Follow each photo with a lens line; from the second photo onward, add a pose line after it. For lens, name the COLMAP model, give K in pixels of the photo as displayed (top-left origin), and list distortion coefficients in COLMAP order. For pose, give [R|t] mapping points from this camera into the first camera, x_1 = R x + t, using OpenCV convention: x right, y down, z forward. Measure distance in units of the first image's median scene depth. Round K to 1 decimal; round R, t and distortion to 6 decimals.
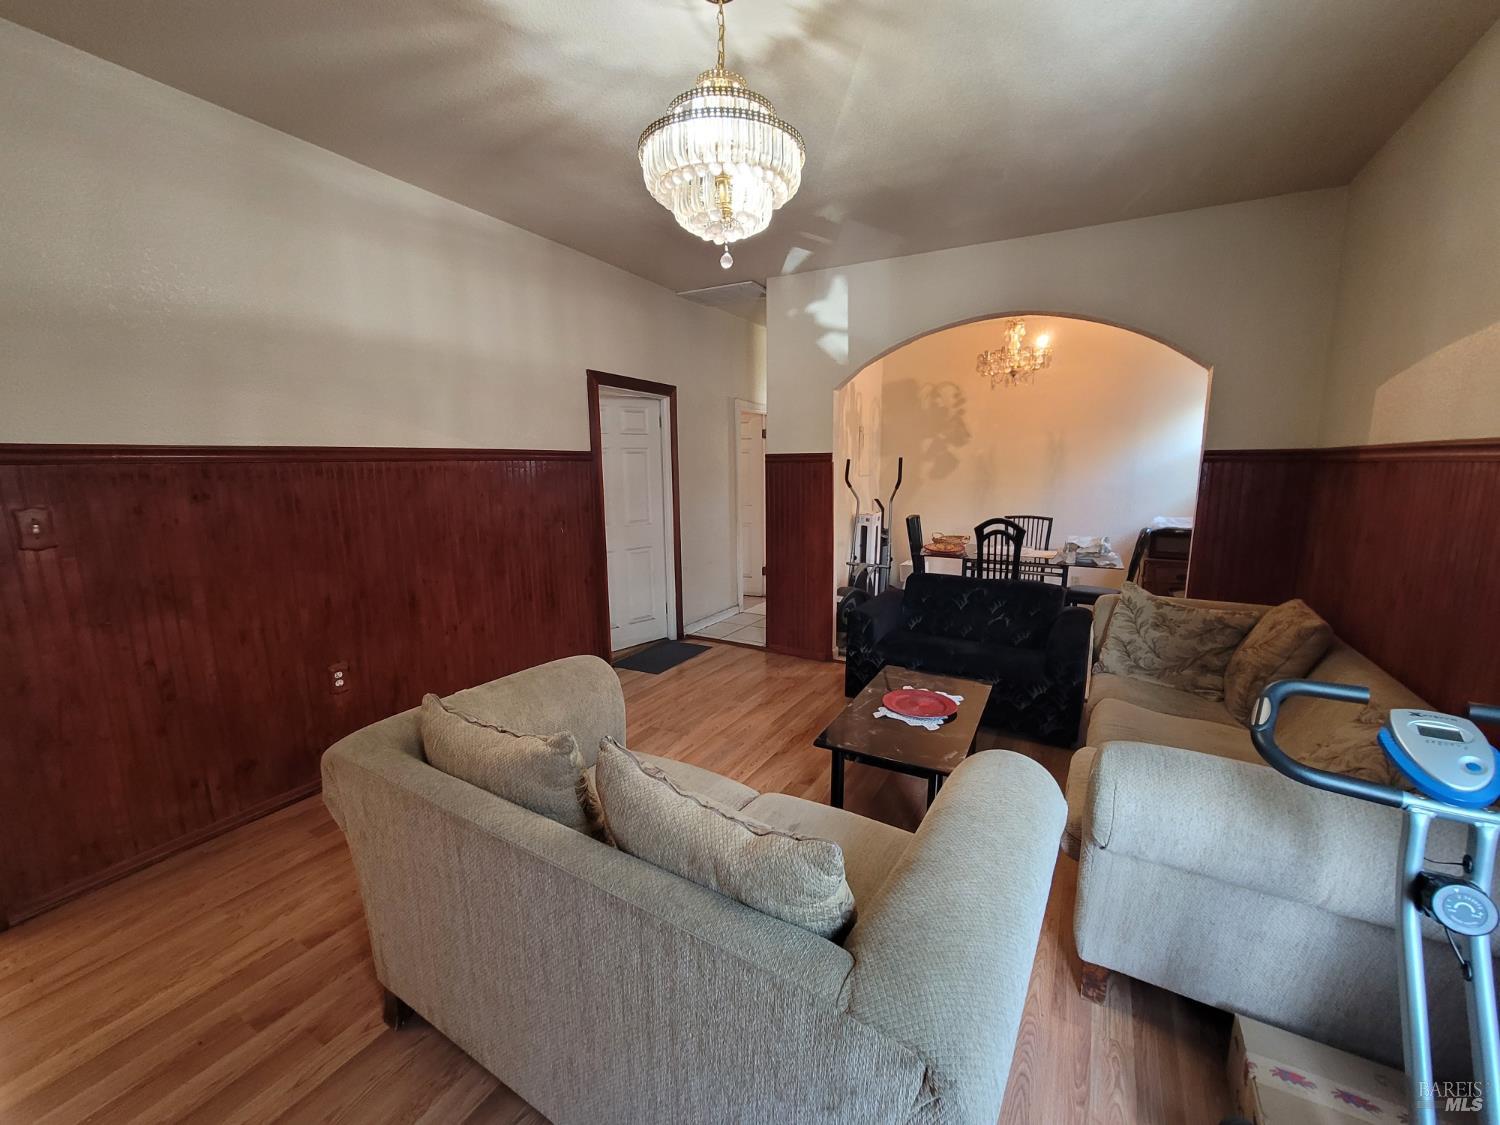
lens RADIAL K [[614.9, 0, 744.7], [0, 614.9, 558.3], [0, 0, 1]] dist [-0.005987, 0.003070]
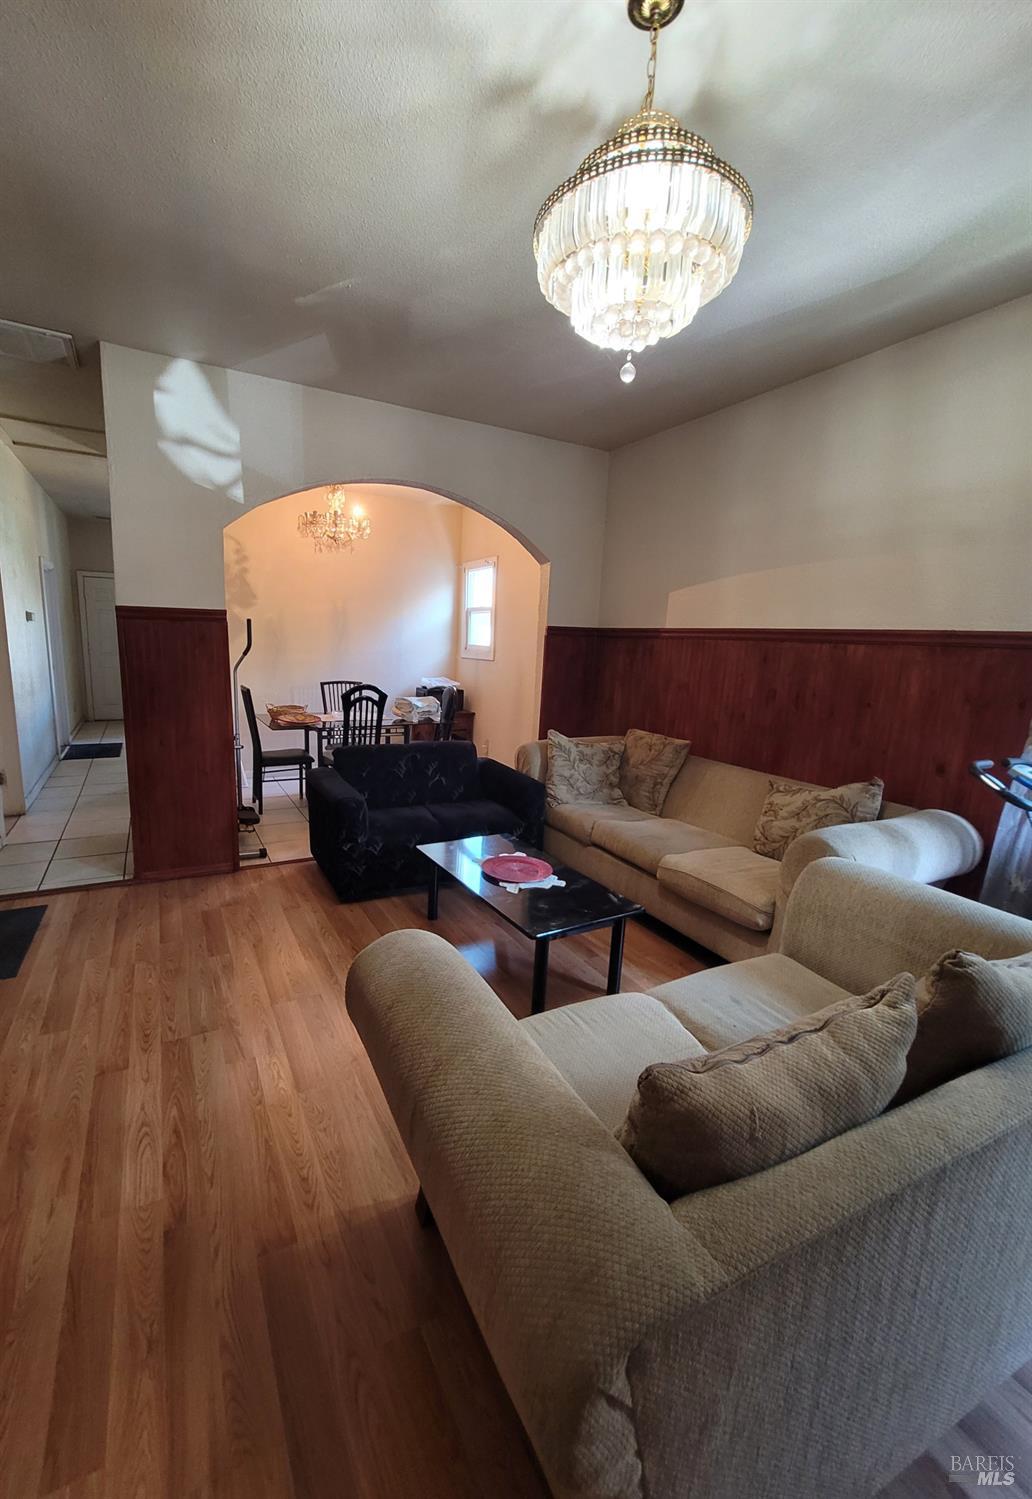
lens RADIAL K [[618.0, 0, 467.8], [0, 618.0, 749.4], [0, 0, 1]] dist [-0.000428, -0.000010]
pose [[0.551343, -0.129281, 0.824201, -0.339735], [0.094035, 0.991255, 0.092580, -0.036500], [-0.828962, 0.026461, 0.558678, 0.286659]]
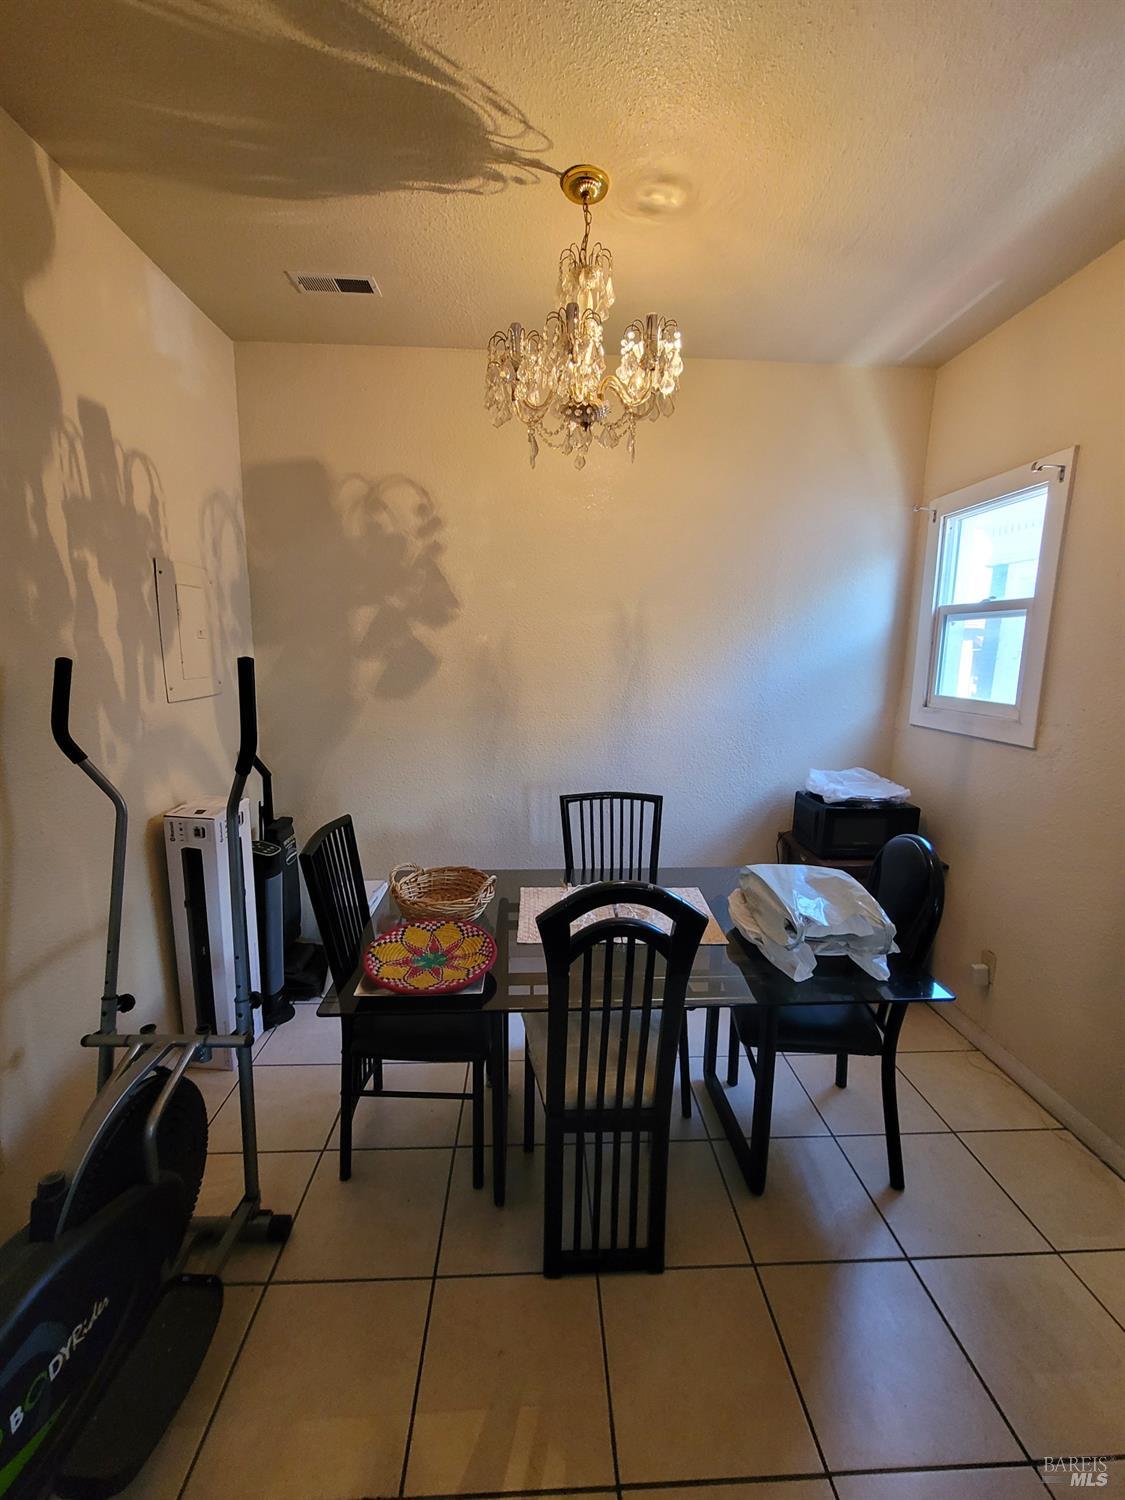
lens RADIAL K [[614.9, 0, 569.1], [0, 614.9, 746.2], [0, 0, 1]] dist [-0.005987, 0.003070]
pose [[0.839577, -0.071103, 0.538568, 0.244391], [0.068250, 0.997348, 0.025277, -0.133195], [-0.538937, 0.015535, 0.842203, 0.763360]]
